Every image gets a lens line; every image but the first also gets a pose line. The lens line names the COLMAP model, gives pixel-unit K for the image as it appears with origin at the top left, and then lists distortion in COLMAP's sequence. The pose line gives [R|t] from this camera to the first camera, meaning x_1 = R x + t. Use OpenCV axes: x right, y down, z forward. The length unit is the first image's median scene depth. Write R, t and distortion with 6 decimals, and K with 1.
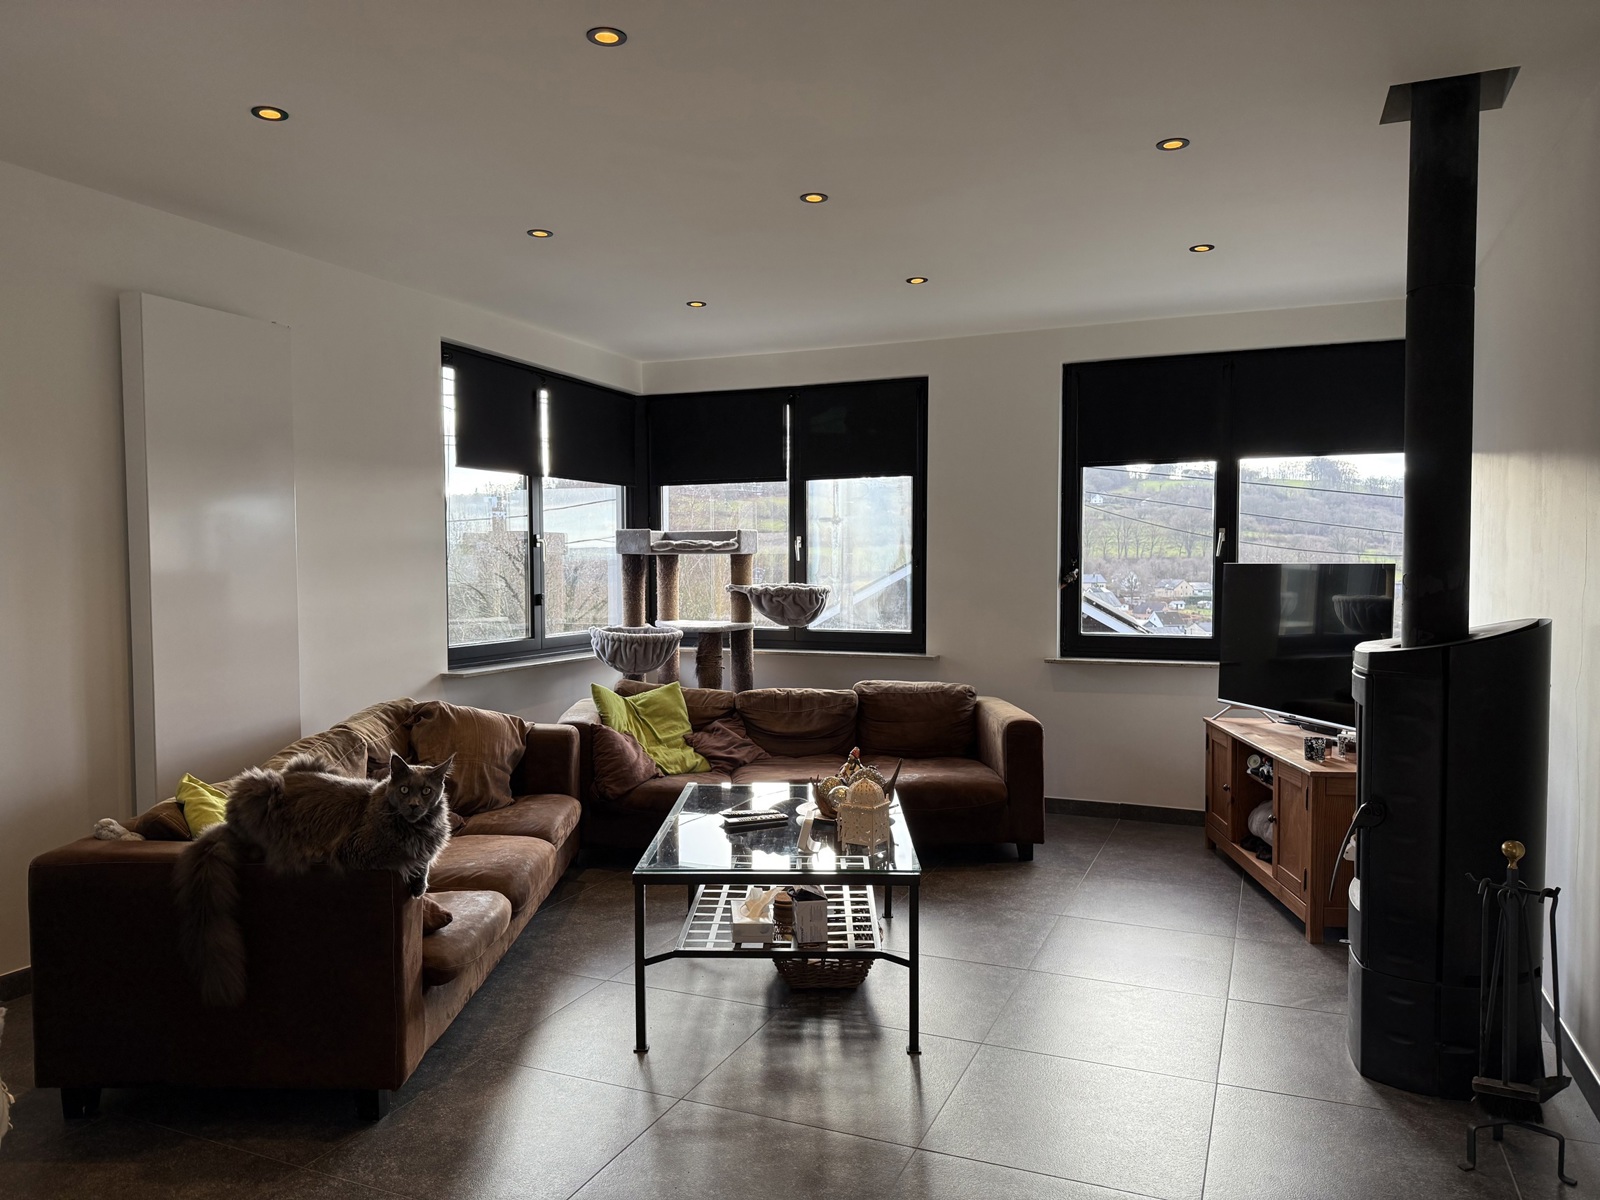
lens RADIAL K [[1126.3, 0, 762.0], [0, 1126.3, 609.5], [0, 0, 1]] dist [-0.007373, -0.046820]
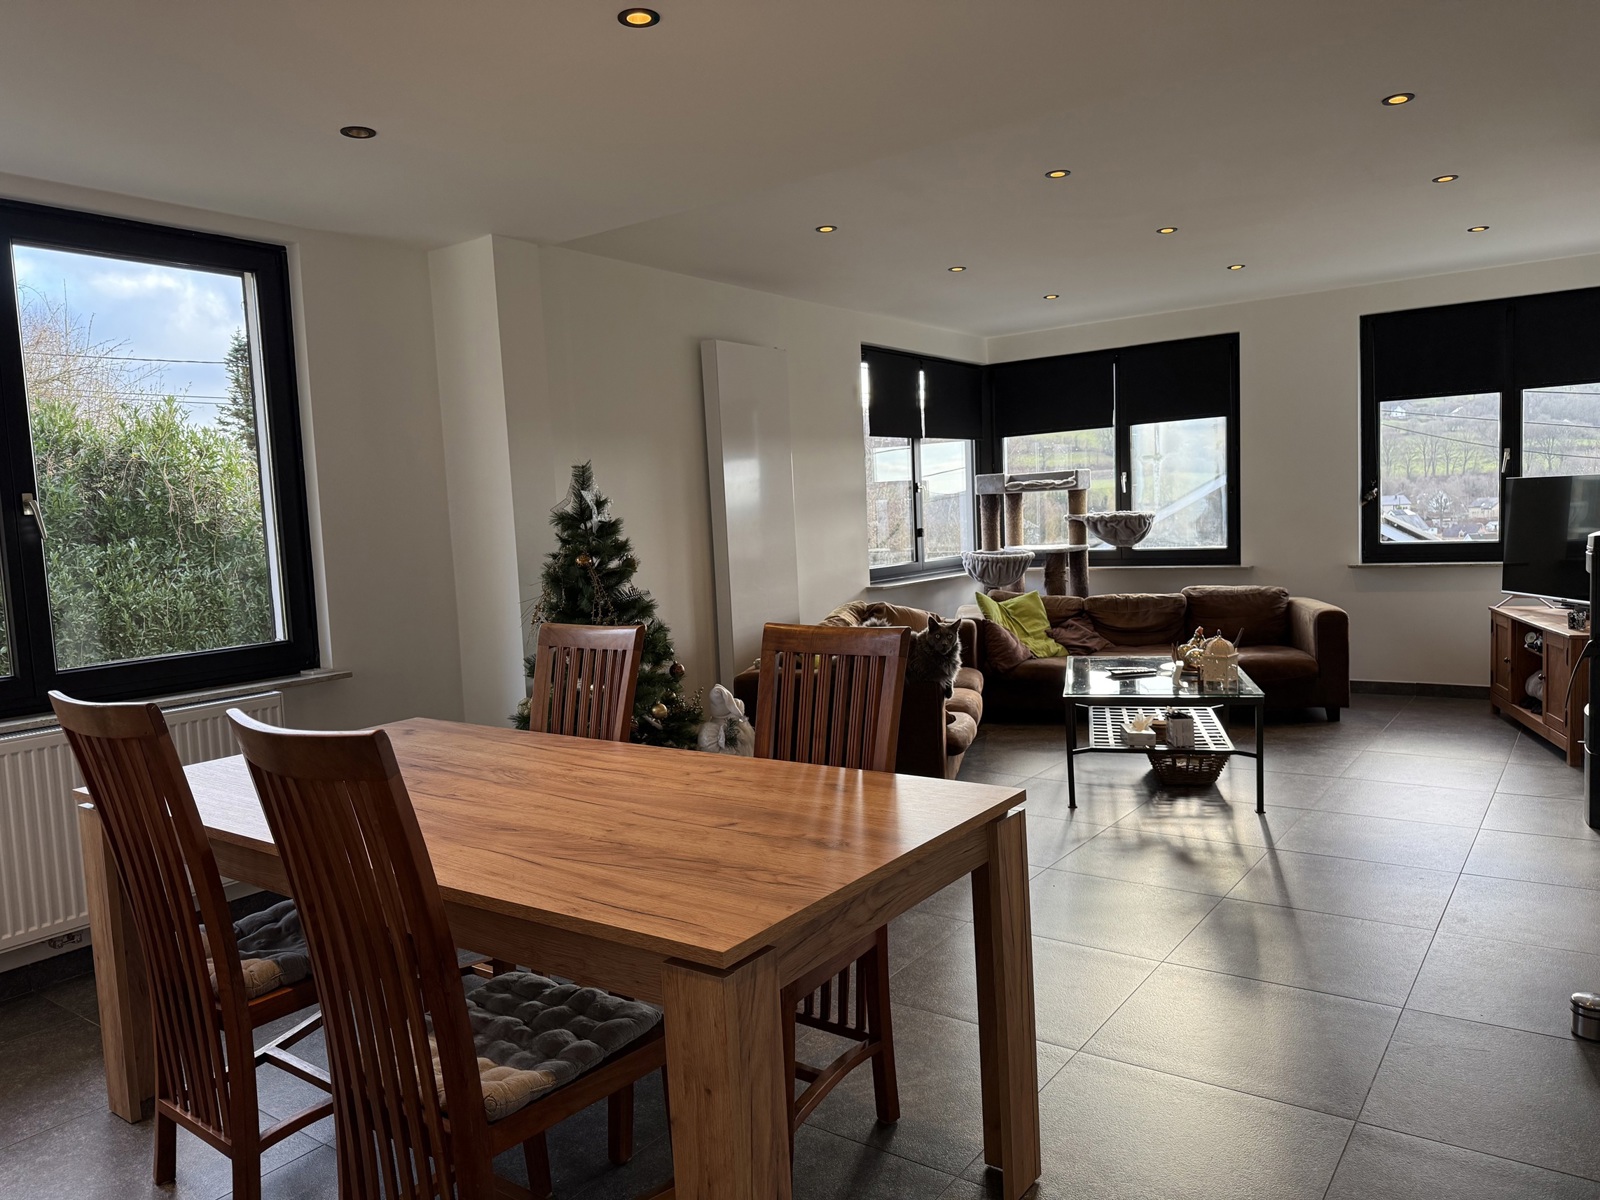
lens RADIAL K [[1126.3, 0, 714.8], [0, 1126.3, 623.6], [0, 0, 1]] dist [-0.007373, -0.046820]
pose [[0.965408, -0.020350, -0.259949, -0.097996], [0.036151, 0.997768, 0.056148, 0.016055], [0.258227, -0.063603, 0.963988, -0.350881]]
